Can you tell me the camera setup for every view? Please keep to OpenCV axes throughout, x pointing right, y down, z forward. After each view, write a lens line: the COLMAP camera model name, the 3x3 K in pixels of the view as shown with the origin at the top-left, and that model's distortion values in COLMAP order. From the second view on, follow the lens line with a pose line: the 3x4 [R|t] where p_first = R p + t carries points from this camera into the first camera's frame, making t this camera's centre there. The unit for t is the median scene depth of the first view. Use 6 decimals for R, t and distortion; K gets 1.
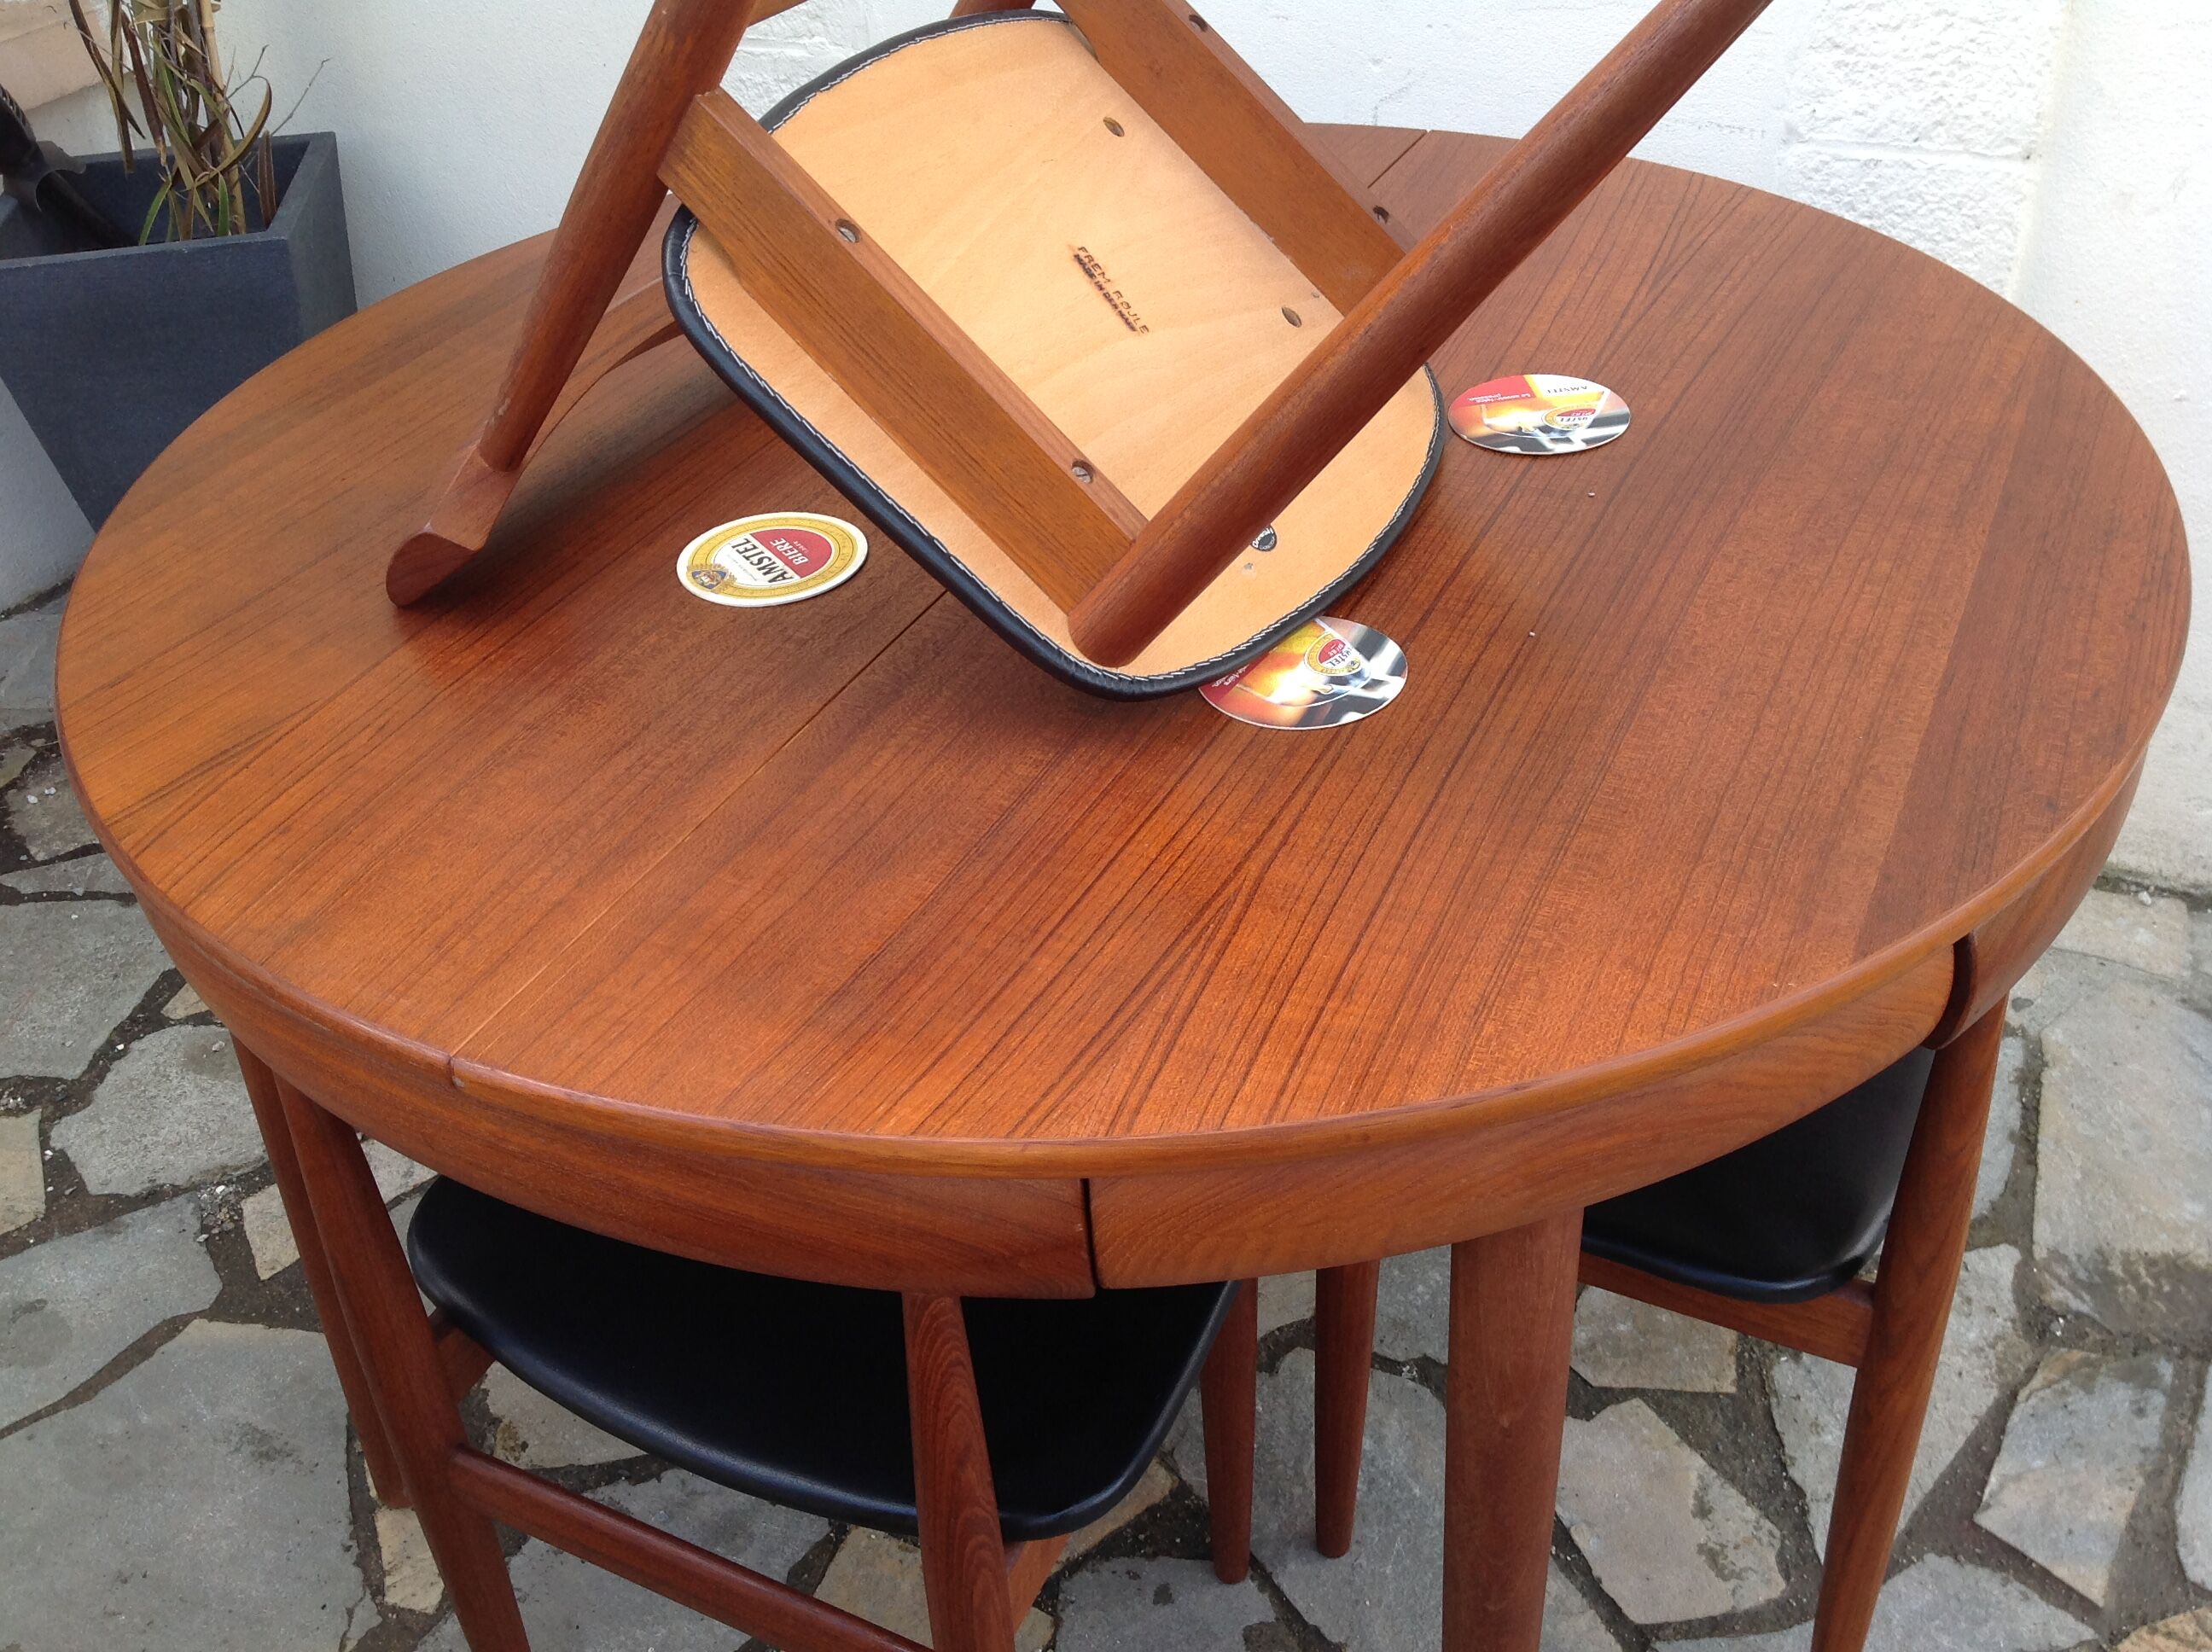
lens RADIAL K [[2045.6, 0, 1106.0], [0, 2045.6, 826.0], [0, 0, 1]] dist [0.097202, -0.196930]
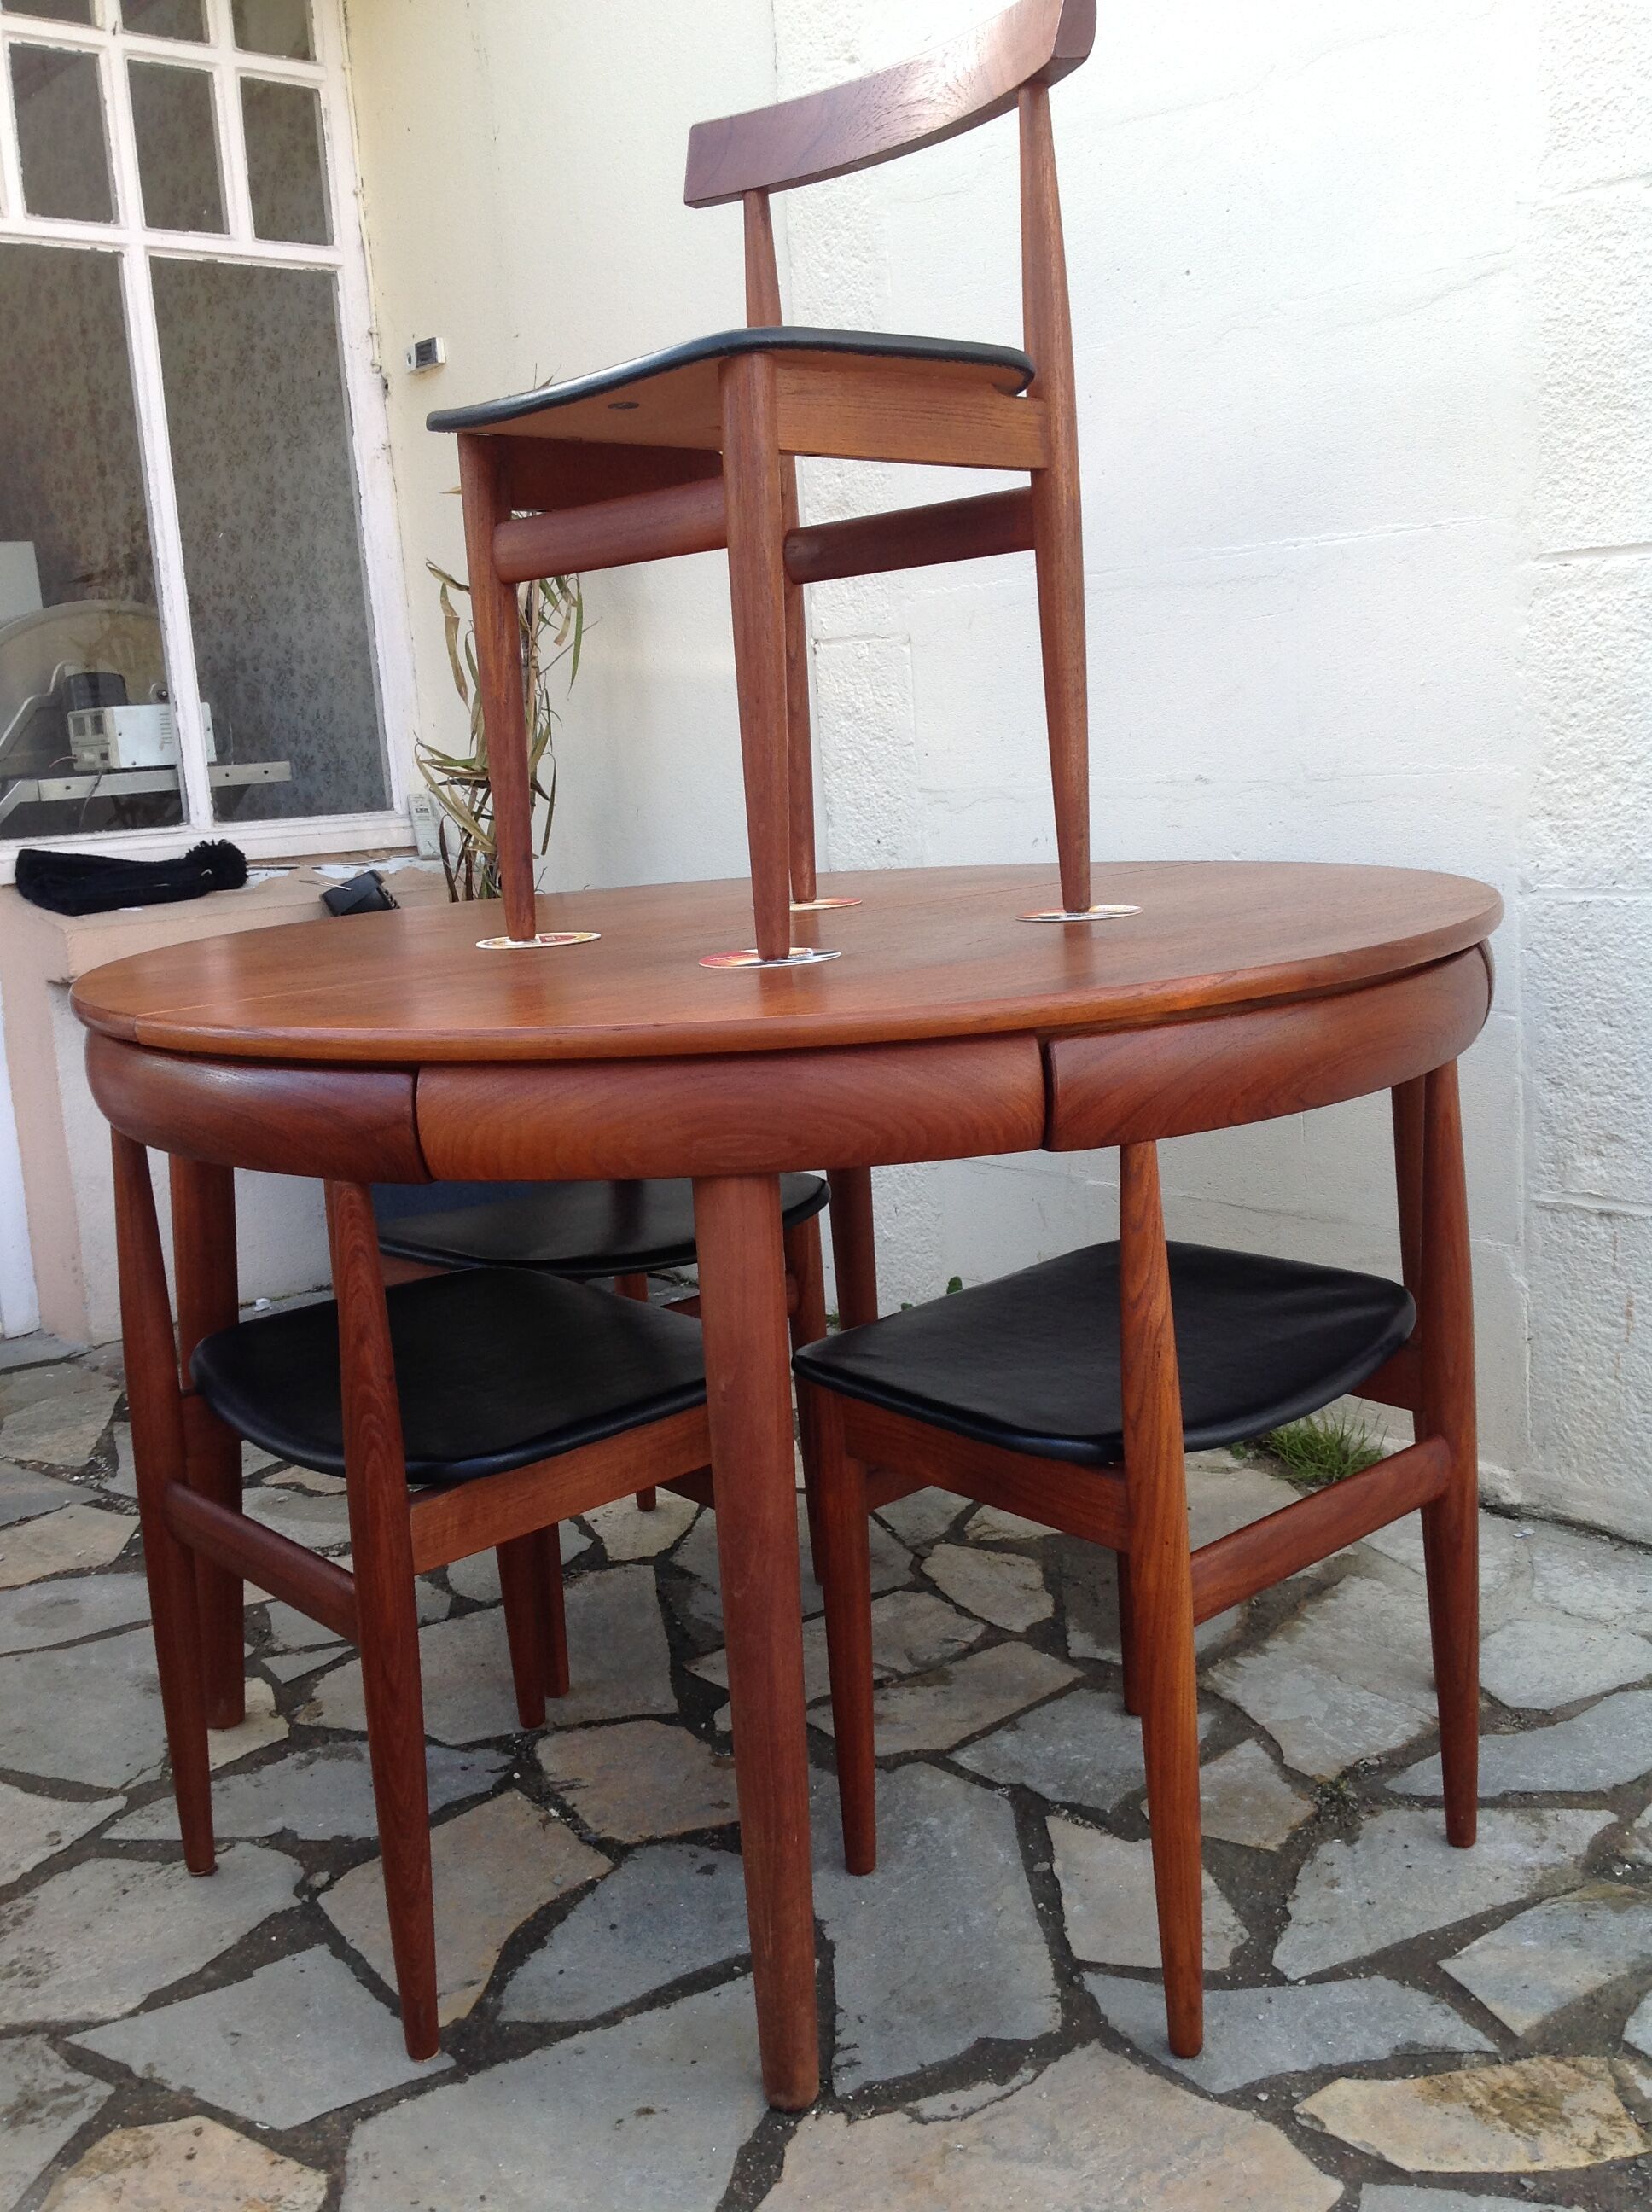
lens RADIAL K [[2045.6, 0, 886.1], [0, 2045.6, 1170.9], [0, 0, 1]] dist [0.097202, -0.196930]
pose [[0.932998, 0.081717, -0.350482, 0.440796], [-0.212538, 0.911018, -0.353376, 0.356952], [0.290418, 0.404190, 0.867345, -0.123208]]
